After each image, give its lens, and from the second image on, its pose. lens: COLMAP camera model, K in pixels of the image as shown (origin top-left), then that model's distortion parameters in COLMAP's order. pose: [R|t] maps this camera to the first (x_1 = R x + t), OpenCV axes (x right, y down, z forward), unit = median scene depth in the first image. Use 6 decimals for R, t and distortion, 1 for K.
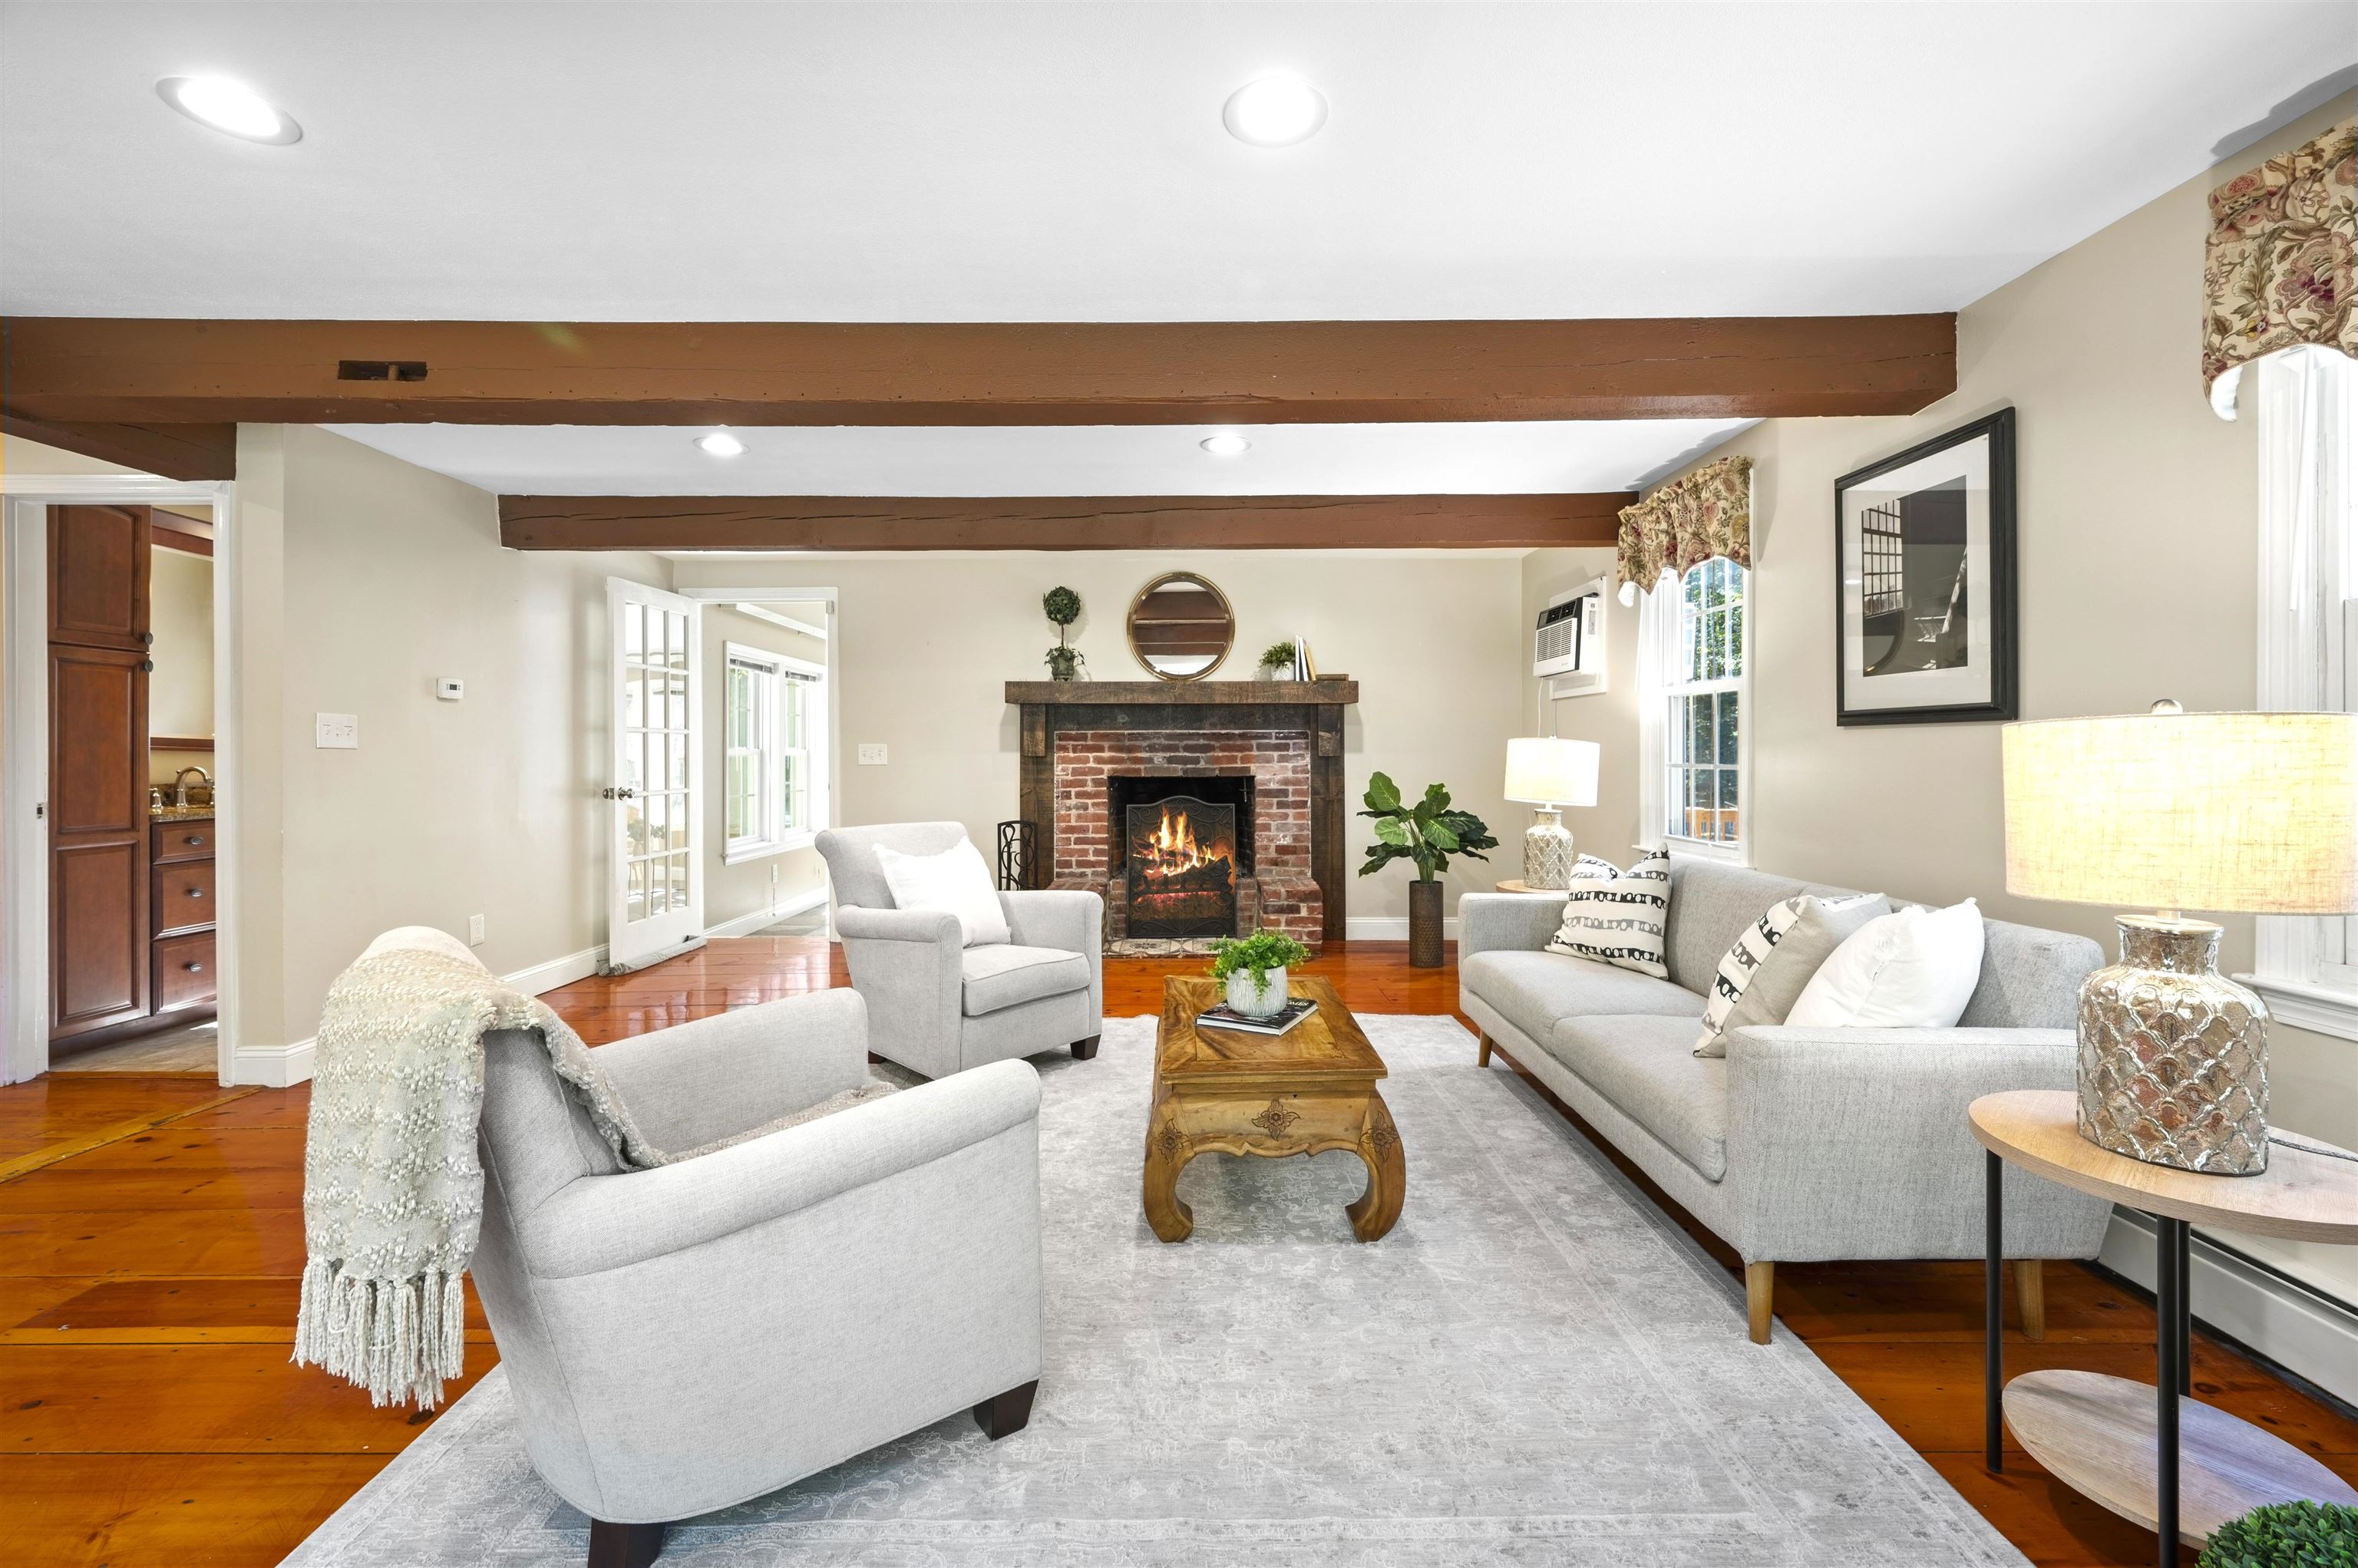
lens RADIAL K [[989.2, 0, 1213.3], [0, 989.2, 761.4], [0, 0, 1]] dist [-0.000352, -0.000903]
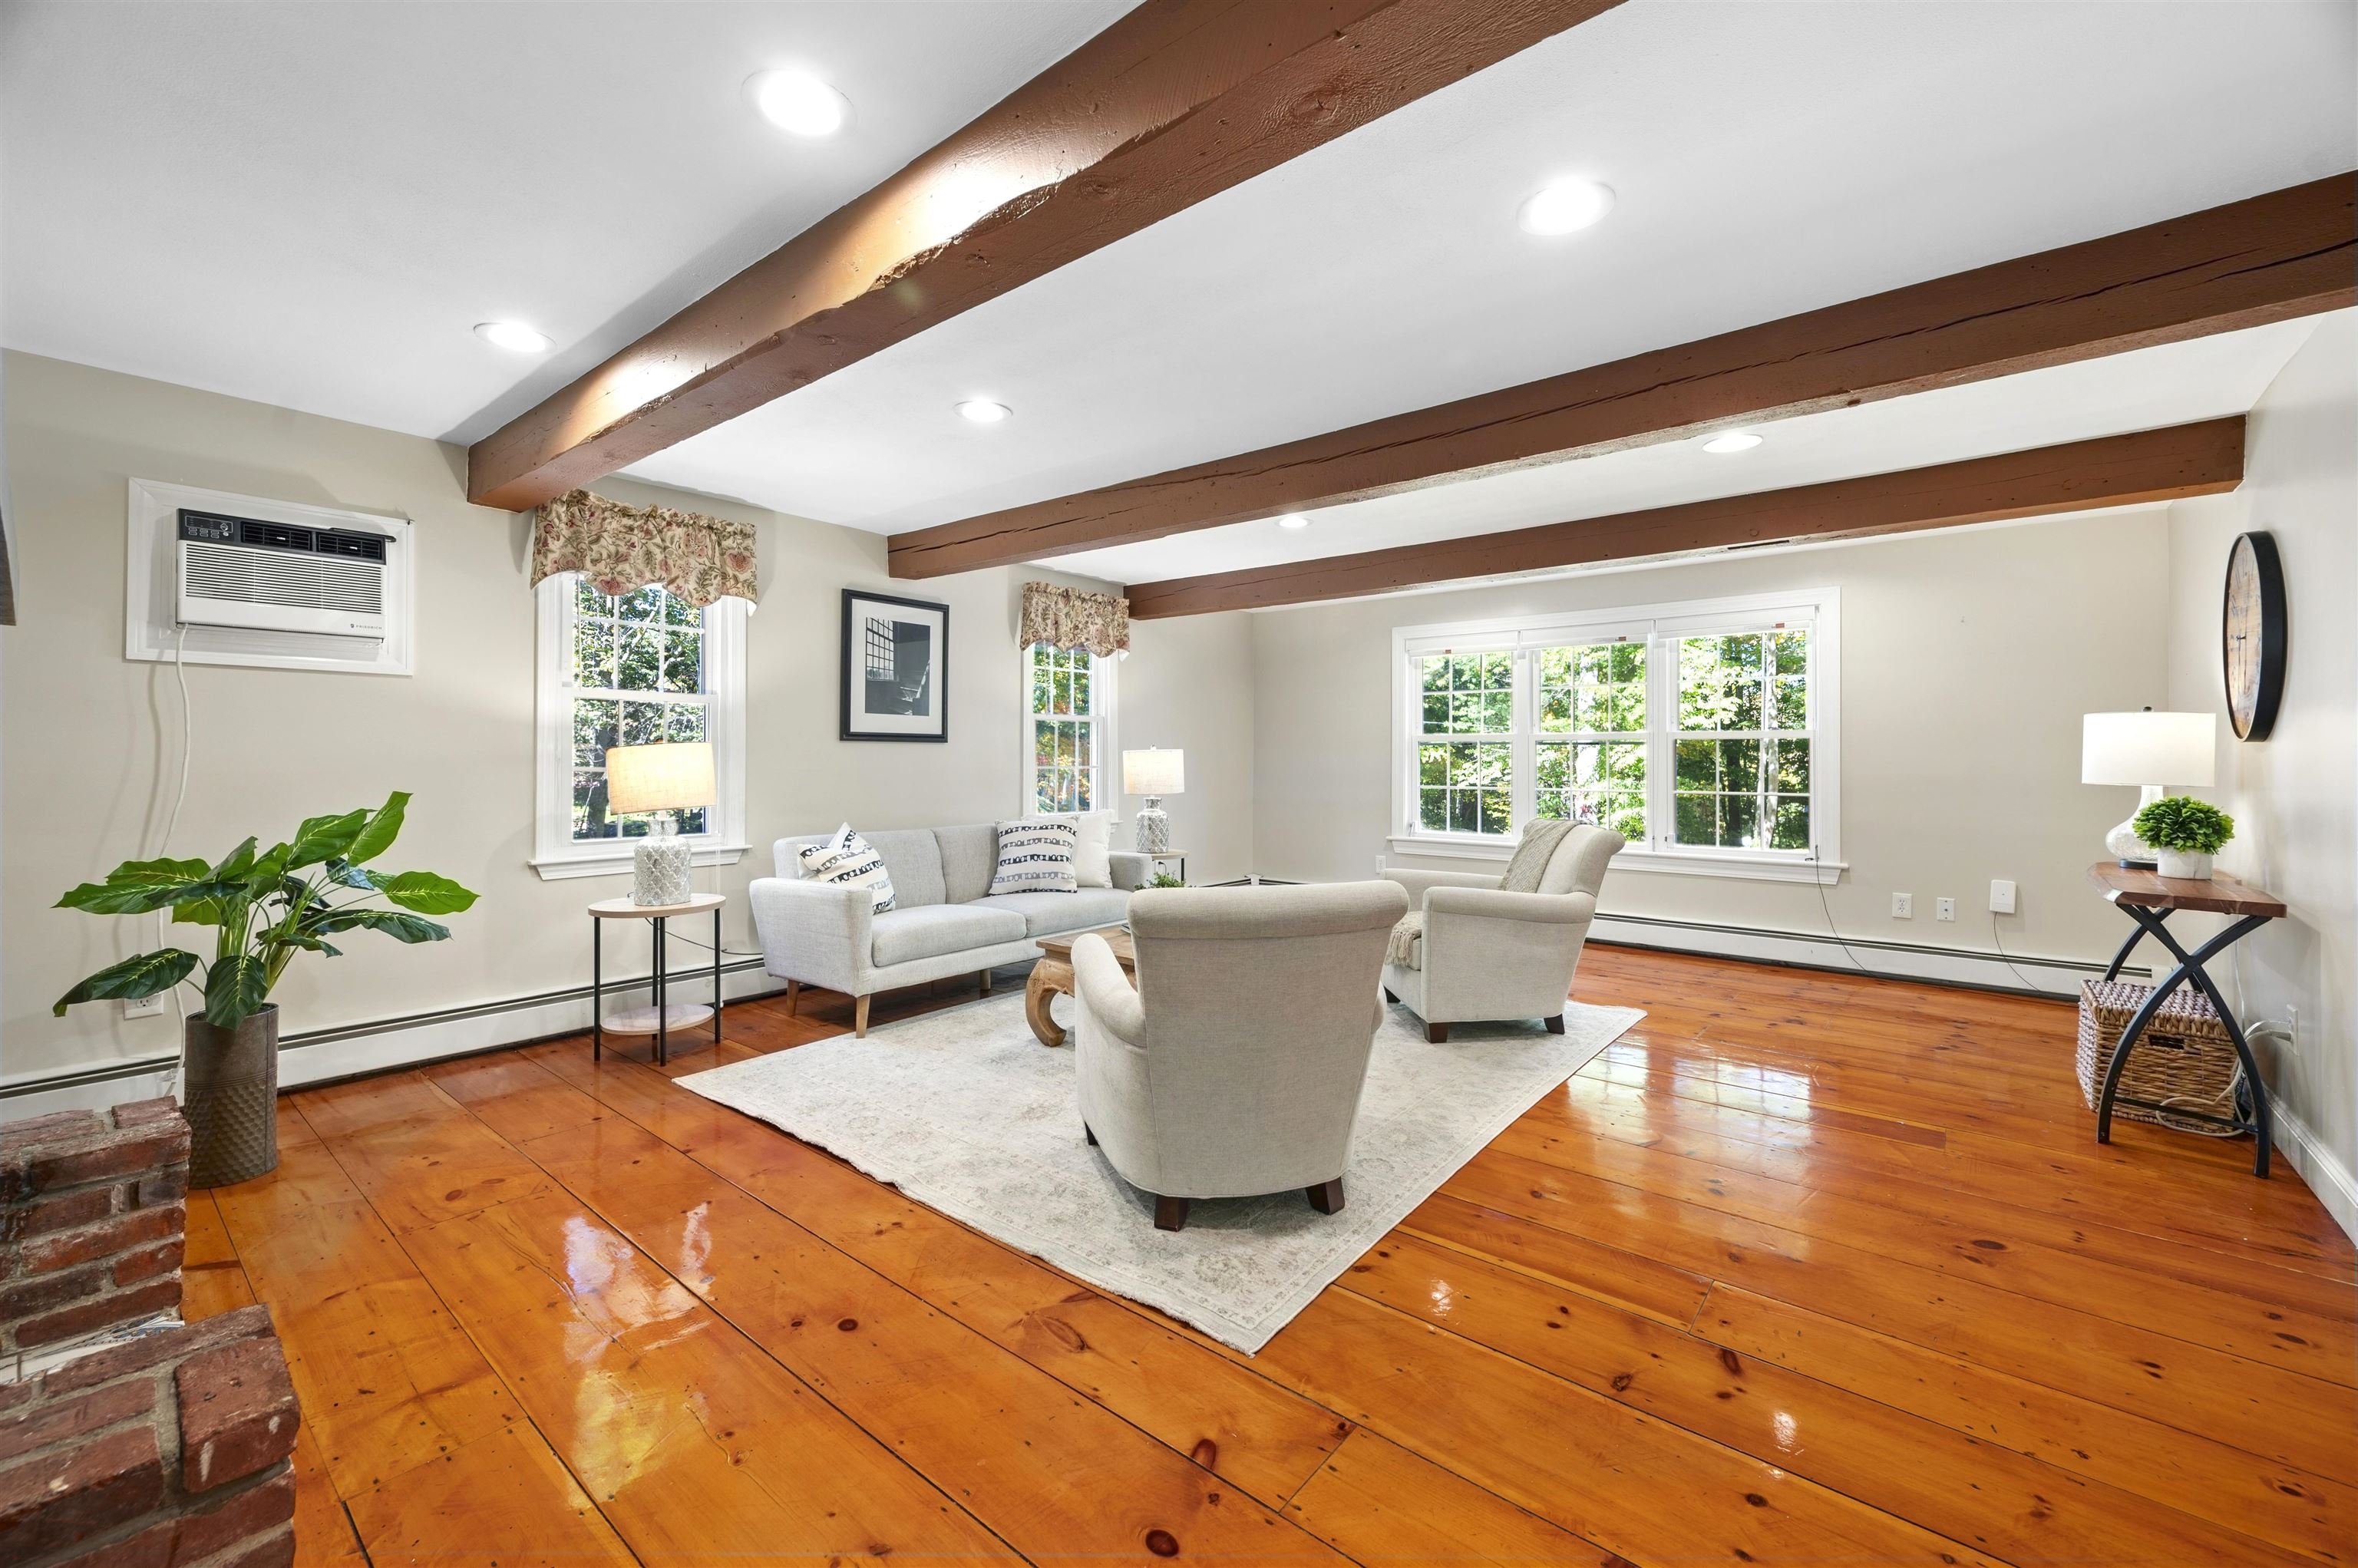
lens RADIAL K [[938.8, 0, 1169.2], [0, 938.8, 759.9], [0, 0, 1]] dist [-0.000790, -0.000423]
pose [[-0.749889, -0.004411, 0.661549, -0.414416], [0.002611, 0.999950, 0.009627, -0.009157], [-0.661559, 0.008947, -0.749840, 0.941861]]
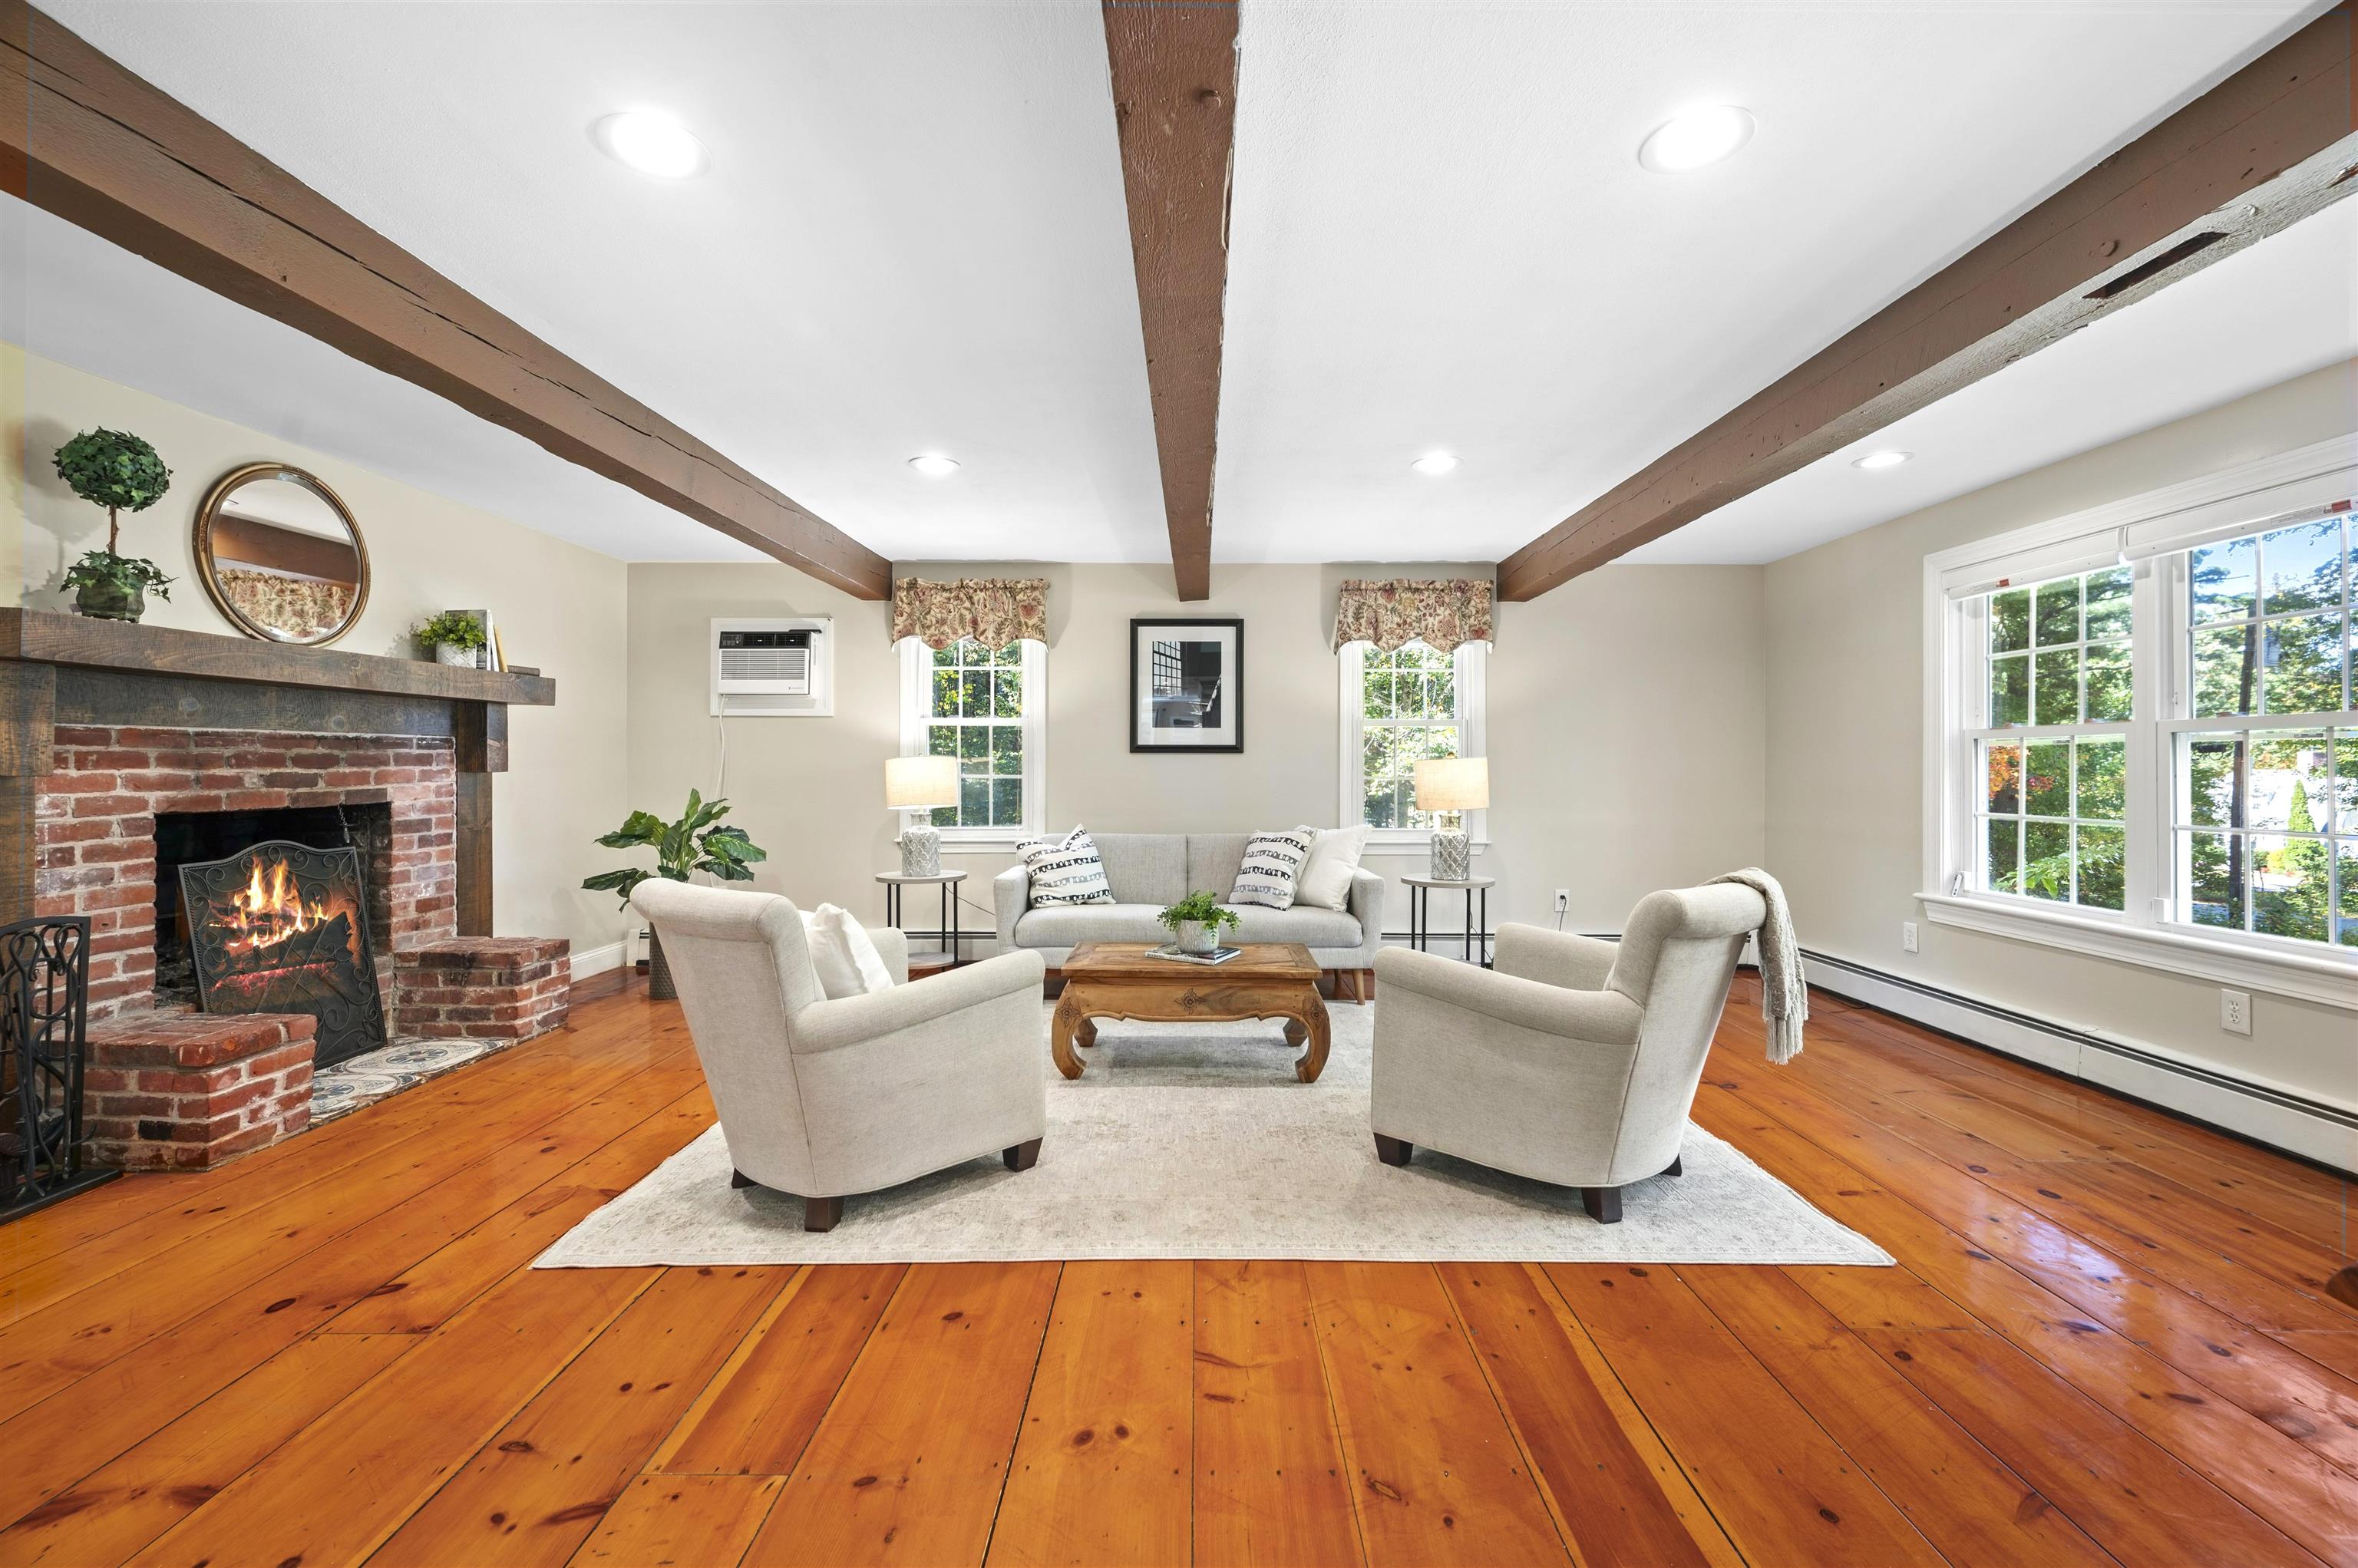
lens RADIAL K [[938.8, 0, 1188.0], [0, 938.8, 771.8], [0, 0, 1]] dist [-0.000790, -0.000423]
pose [[0.029825, -0.006568, 0.999534, -0.585080], [0.008695, 0.999942, 0.006311, -0.005284], [-0.999517, 0.008502, 0.029881, 0.439465]]
